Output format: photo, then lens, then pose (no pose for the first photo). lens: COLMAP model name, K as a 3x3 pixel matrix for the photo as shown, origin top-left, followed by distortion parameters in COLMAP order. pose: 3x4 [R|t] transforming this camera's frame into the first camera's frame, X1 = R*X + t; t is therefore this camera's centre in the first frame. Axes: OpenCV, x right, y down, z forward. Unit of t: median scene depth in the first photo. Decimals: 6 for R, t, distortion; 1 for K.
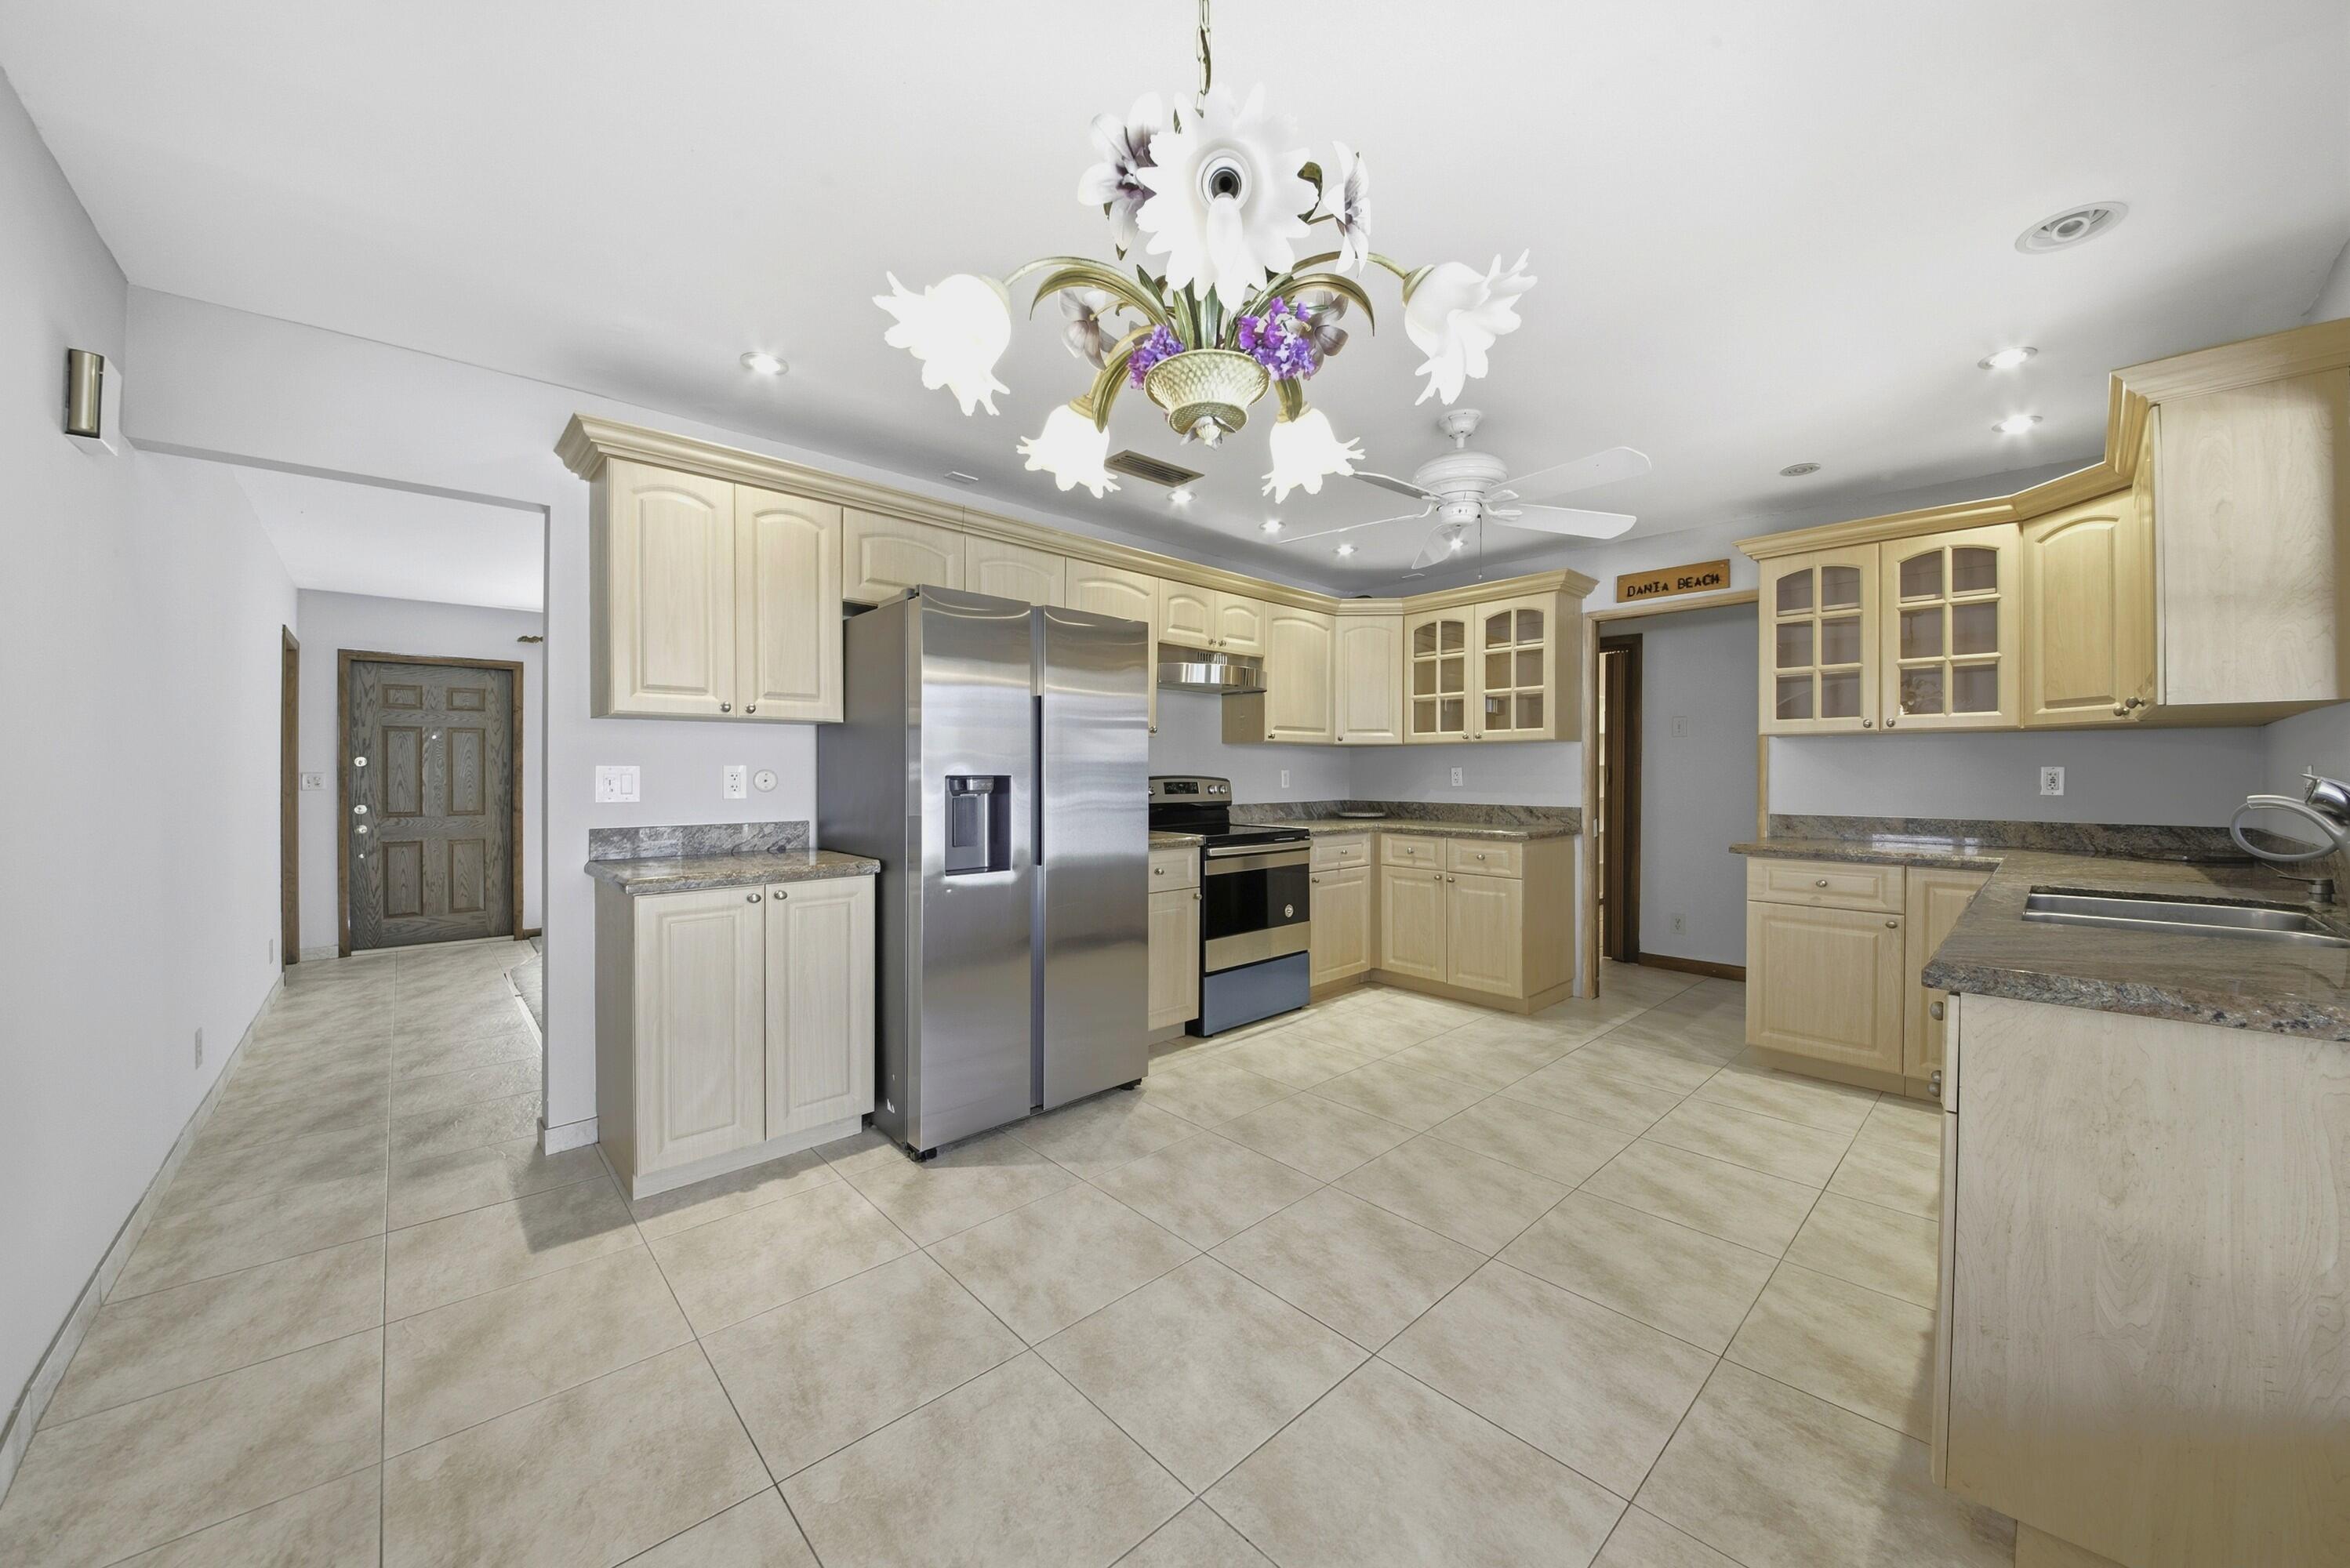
lens RADIAL K [[849.5, 0, 1186.3], [0, 849.5, 776.4], [0, 0, 1]] dist [0.011741, -0.001220]
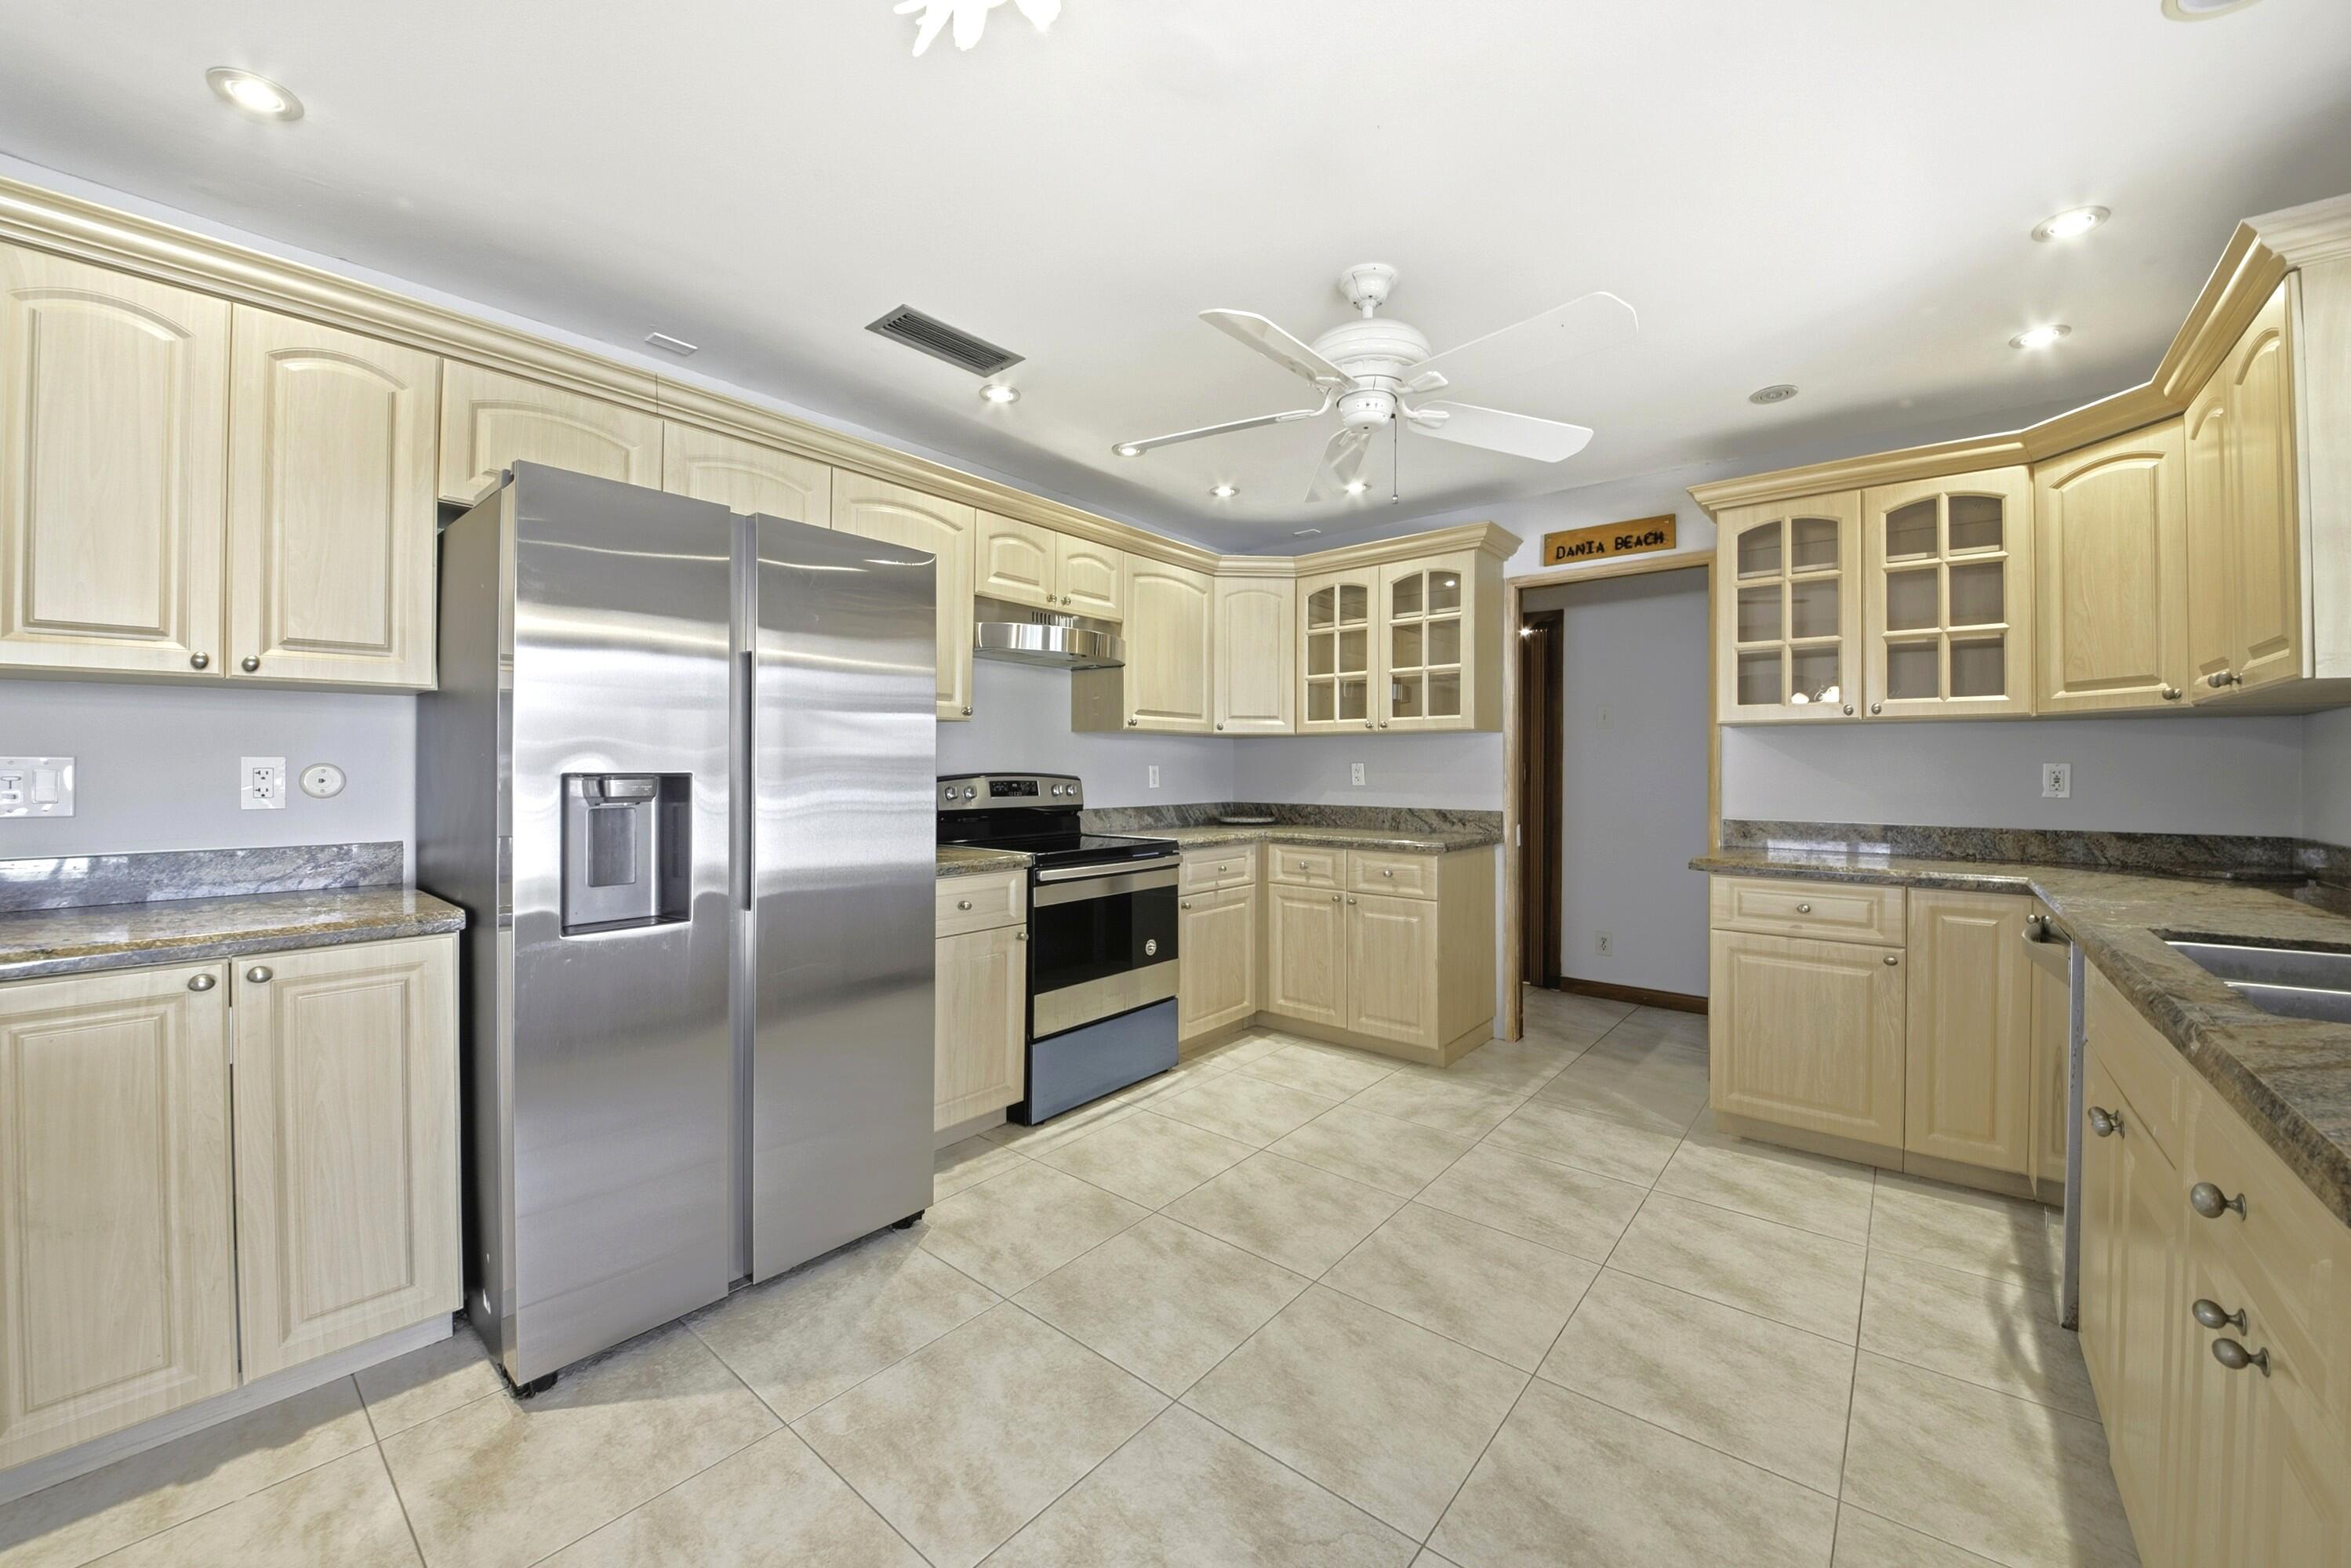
lens RADIAL K [[901.5, 0, 1171.2], [0, 901.5, 766.6], [0, 0, 1]] dist [0.004687, -0.001919]
pose [[0.994116, 0.001756, 0.108309, 0.067732], [-0.001161, 0.999984, -0.005558, -0.002418], [-0.108317, 0.005400, 0.994102, 0.239742]]
